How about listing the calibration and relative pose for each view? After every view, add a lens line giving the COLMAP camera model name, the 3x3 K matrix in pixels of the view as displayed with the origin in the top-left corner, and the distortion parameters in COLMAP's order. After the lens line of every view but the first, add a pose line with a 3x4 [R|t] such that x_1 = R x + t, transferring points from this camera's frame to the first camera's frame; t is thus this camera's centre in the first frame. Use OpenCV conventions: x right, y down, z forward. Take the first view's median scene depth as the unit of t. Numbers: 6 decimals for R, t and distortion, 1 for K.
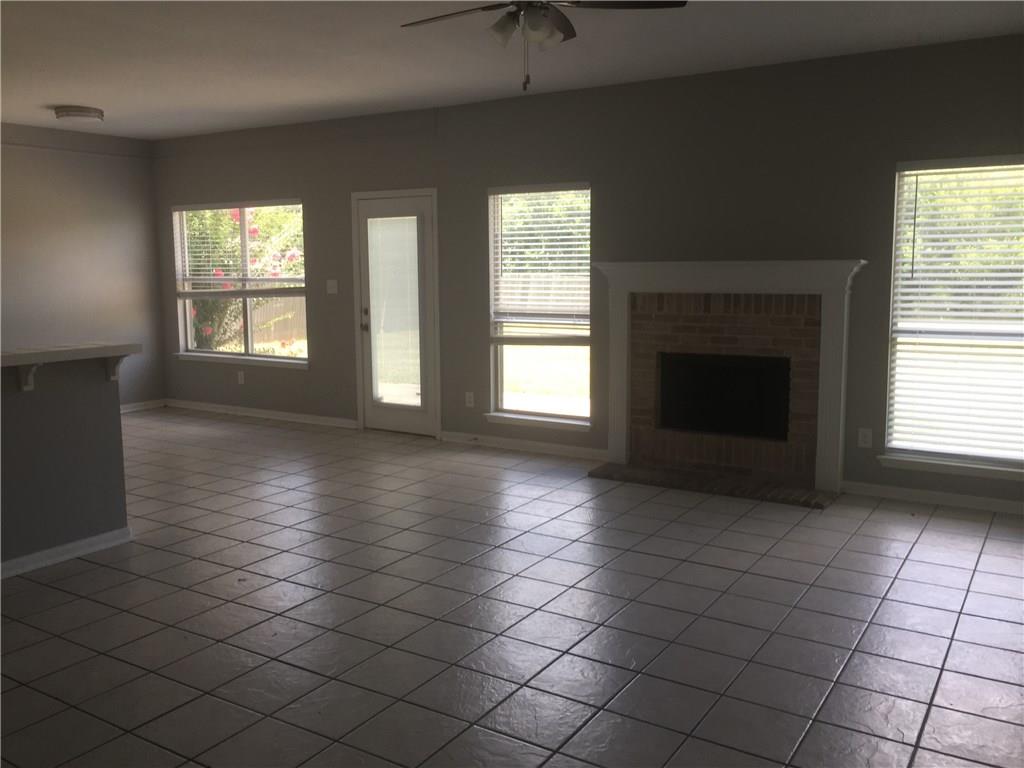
lens RADIAL K [[880.9, 0, 515.5], [0, 880.9, 374.6], [0, 0, 1]] dist [0.067719, -0.105680]
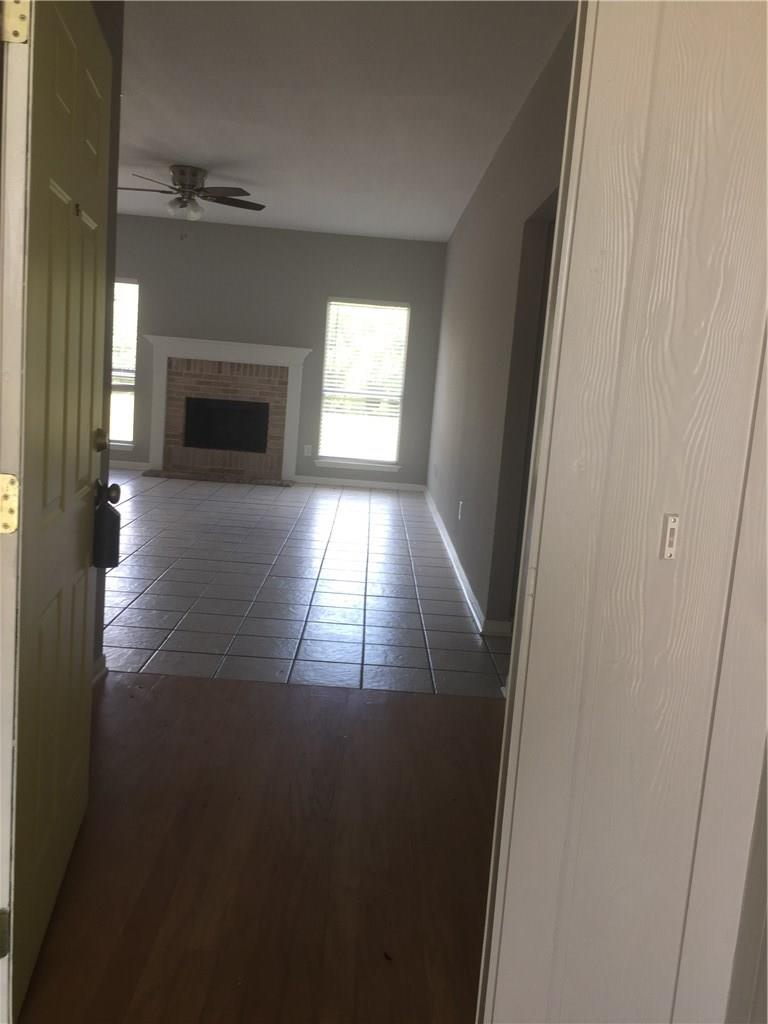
lens RADIAL K [[880.9, 0, 382.3], [0, 880.9, 515.6], [0, 0, 1]] dist [0.067719, -0.105680]
pose [[0.838035, -0.020348, 0.545236, -0.437765], [-0.015399, 0.998024, 0.060915, 0.090006], [-0.545399, -0.059445, 0.836066, -0.553133]]
